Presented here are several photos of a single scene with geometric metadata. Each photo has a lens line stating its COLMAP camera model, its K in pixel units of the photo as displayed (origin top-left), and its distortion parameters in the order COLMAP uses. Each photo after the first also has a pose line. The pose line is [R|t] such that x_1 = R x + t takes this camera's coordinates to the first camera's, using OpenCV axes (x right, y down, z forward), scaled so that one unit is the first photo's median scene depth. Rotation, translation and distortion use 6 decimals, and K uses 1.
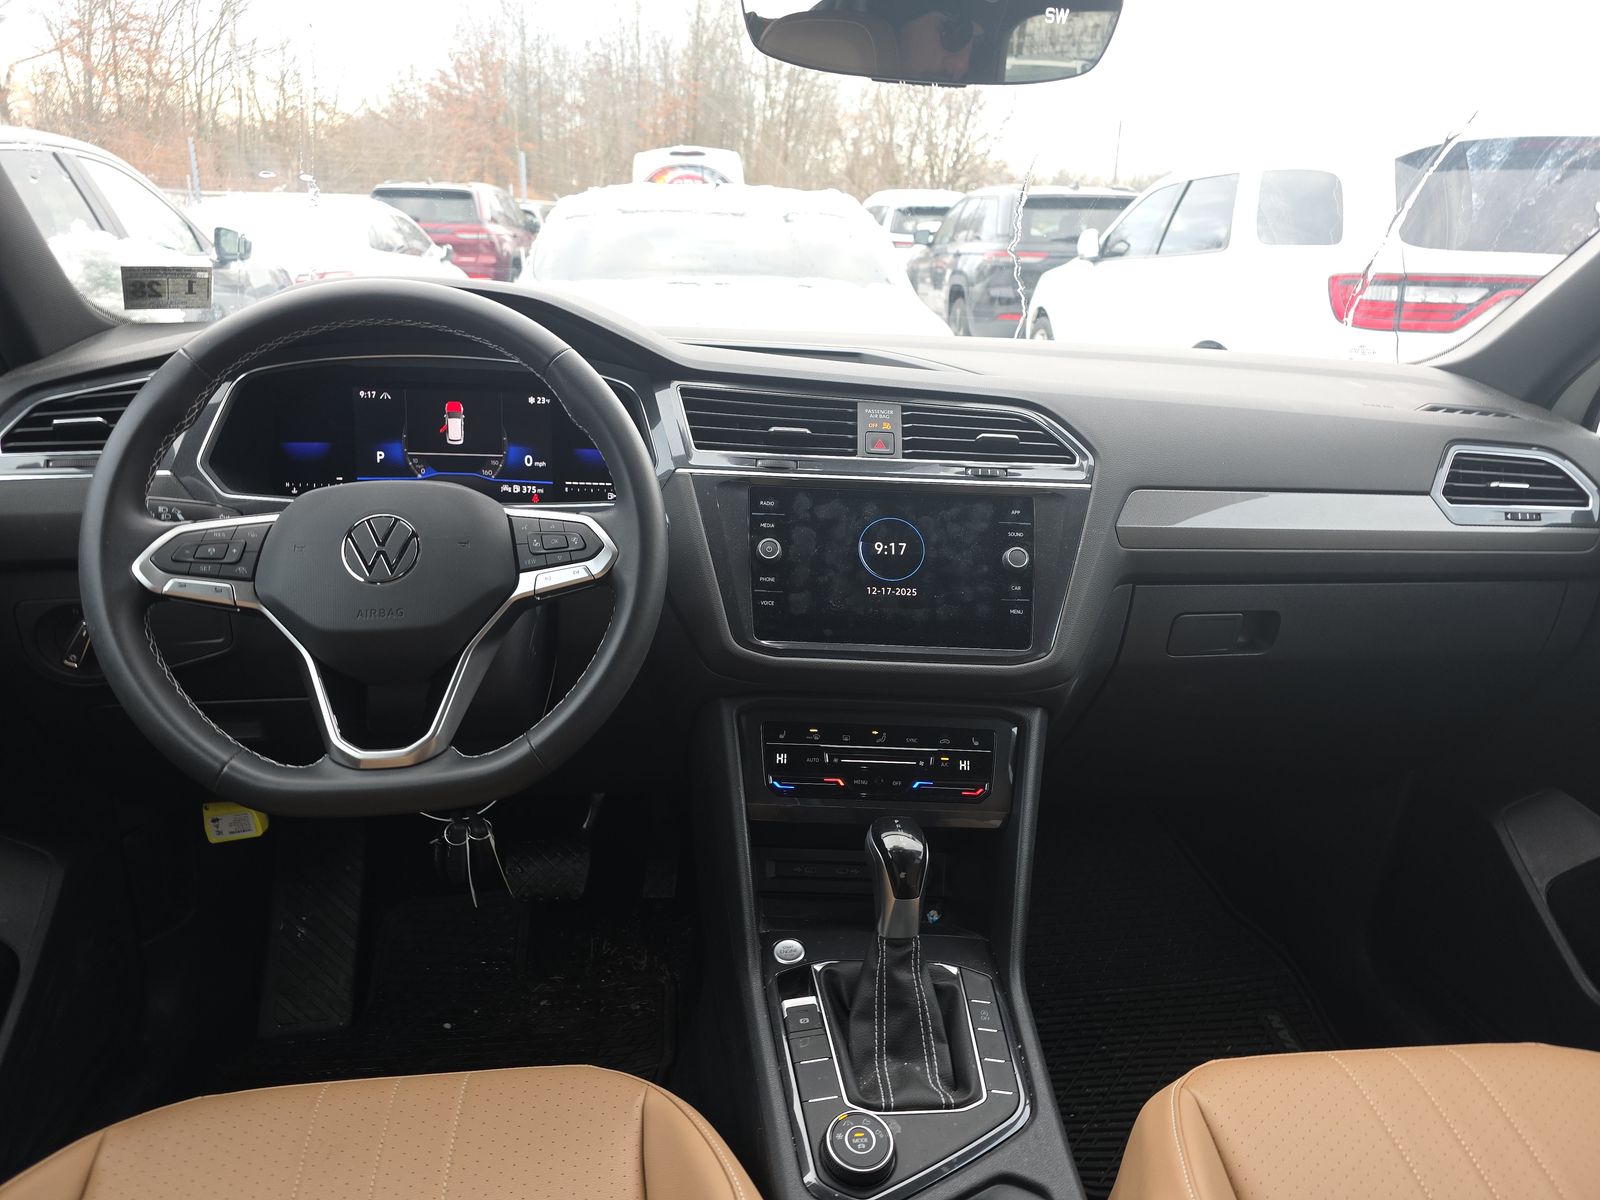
lens RADIAL K [[1052.1, 0, 803.4], [0, 1052.1, 592.6], [0, 0, 1]] dist [0.075586, -0.084500]
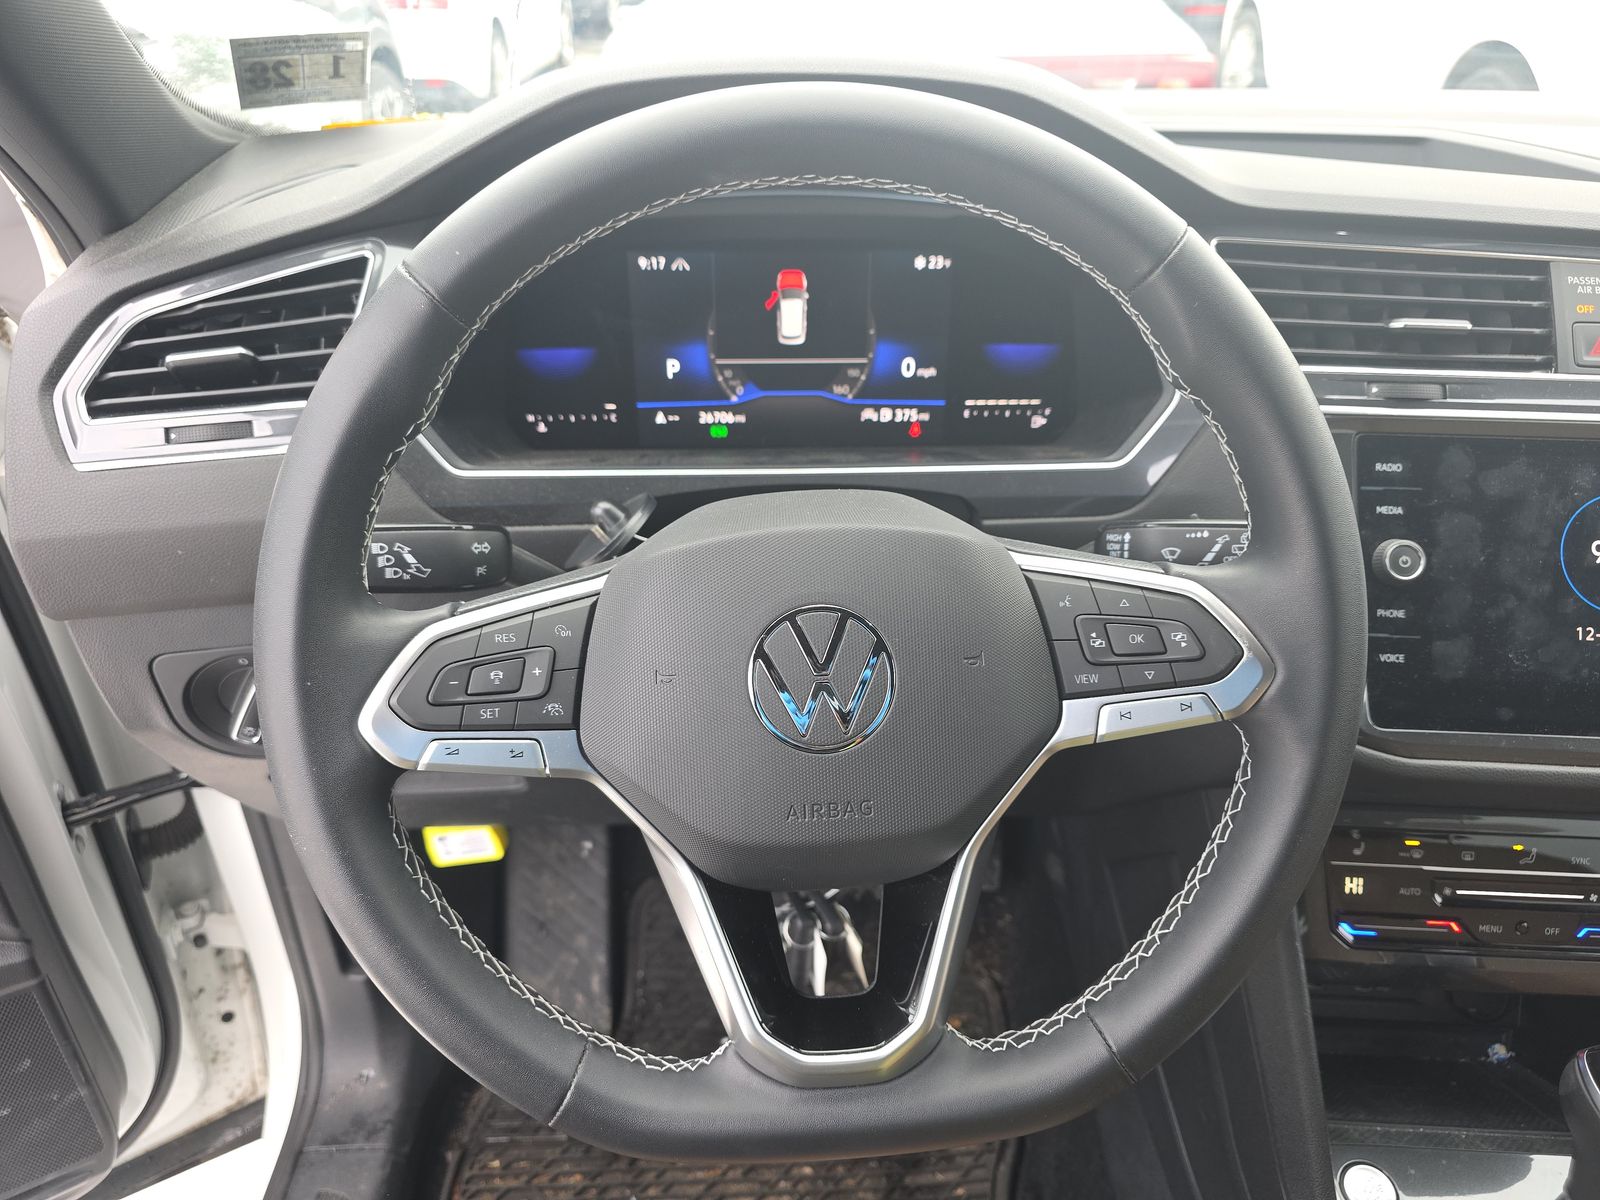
lens RADIAL K [[1086.9, 0, 801.7], [0, 1086.9, 603.4], [0, 0, 1]] dist [0.040495, -0.054605]
pose [[0.994594, 0.014218, -0.102861, -0.269371], [0.010321, 0.972140, 0.234174, -0.147849], [0.103325, -0.233970, 0.966738, 0.392121]]
